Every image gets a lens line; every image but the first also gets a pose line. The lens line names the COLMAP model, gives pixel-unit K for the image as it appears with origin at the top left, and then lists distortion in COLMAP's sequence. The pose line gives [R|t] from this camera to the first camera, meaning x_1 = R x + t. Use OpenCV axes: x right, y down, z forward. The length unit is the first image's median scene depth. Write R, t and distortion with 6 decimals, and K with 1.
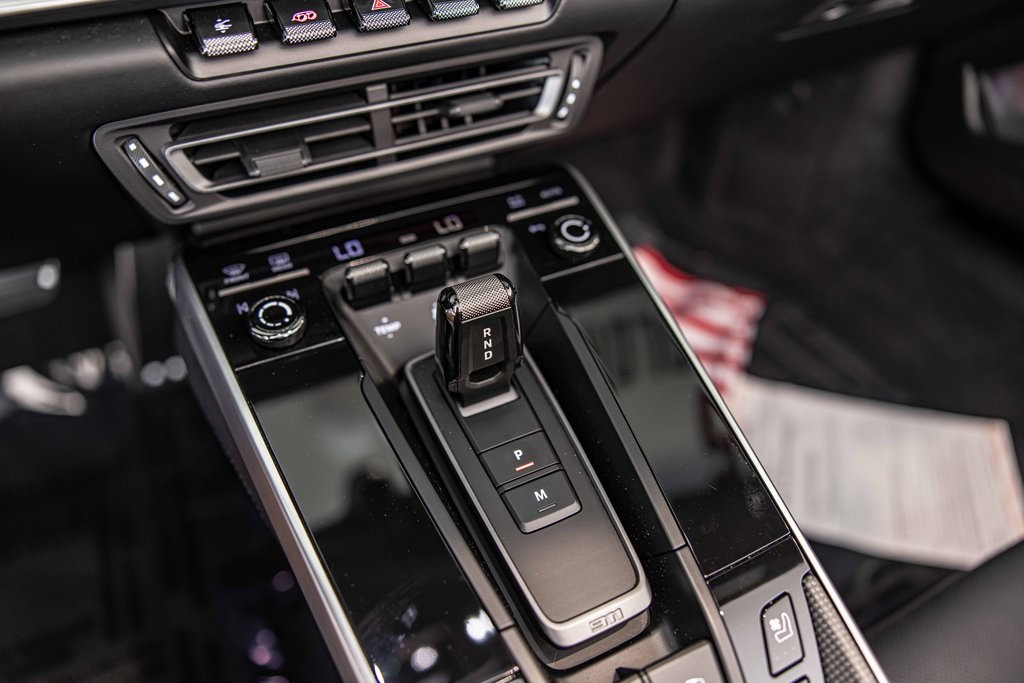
lens RADIAL K [[744.5, 0, 509.1], [0, 744.5, 342.9], [0, 0, 1]] dist [-0.003682, 0.012922]
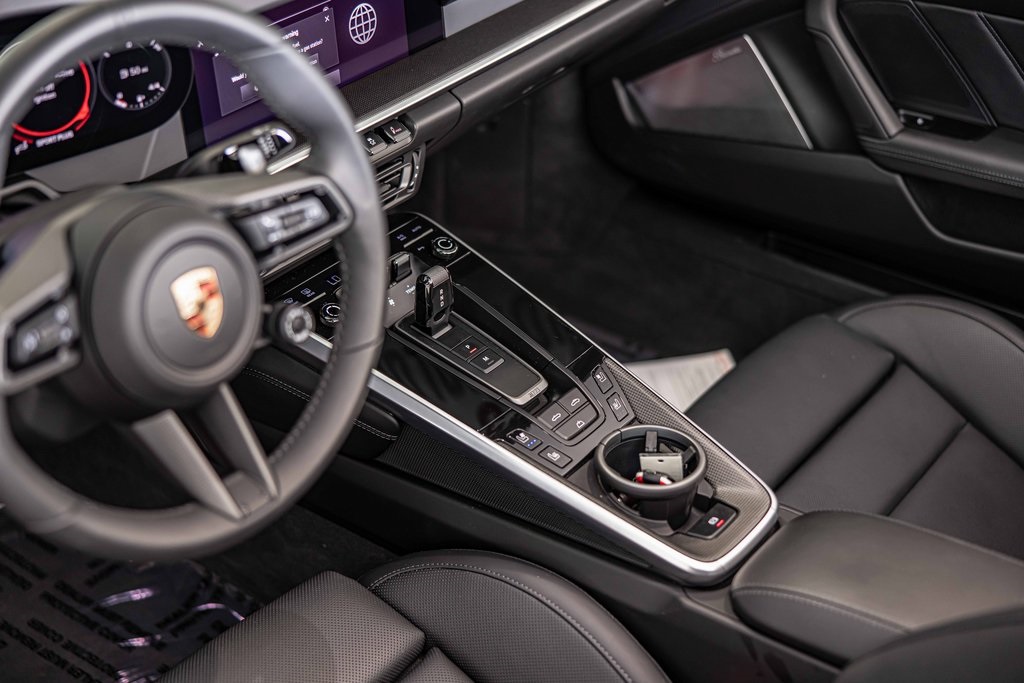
lens RADIAL K [[1634.6, 0, 518.2], [0, 1634.6, 343.4], [0, 0, 1]] dist [0.016542, 0.000000]
pose [[0.892329, -0.231344, 0.387593, -1.666063], [0.285348, 0.954444, -0.087256, 0.592668], [-0.349749, 0.188460, 0.917692, -3.309956]]
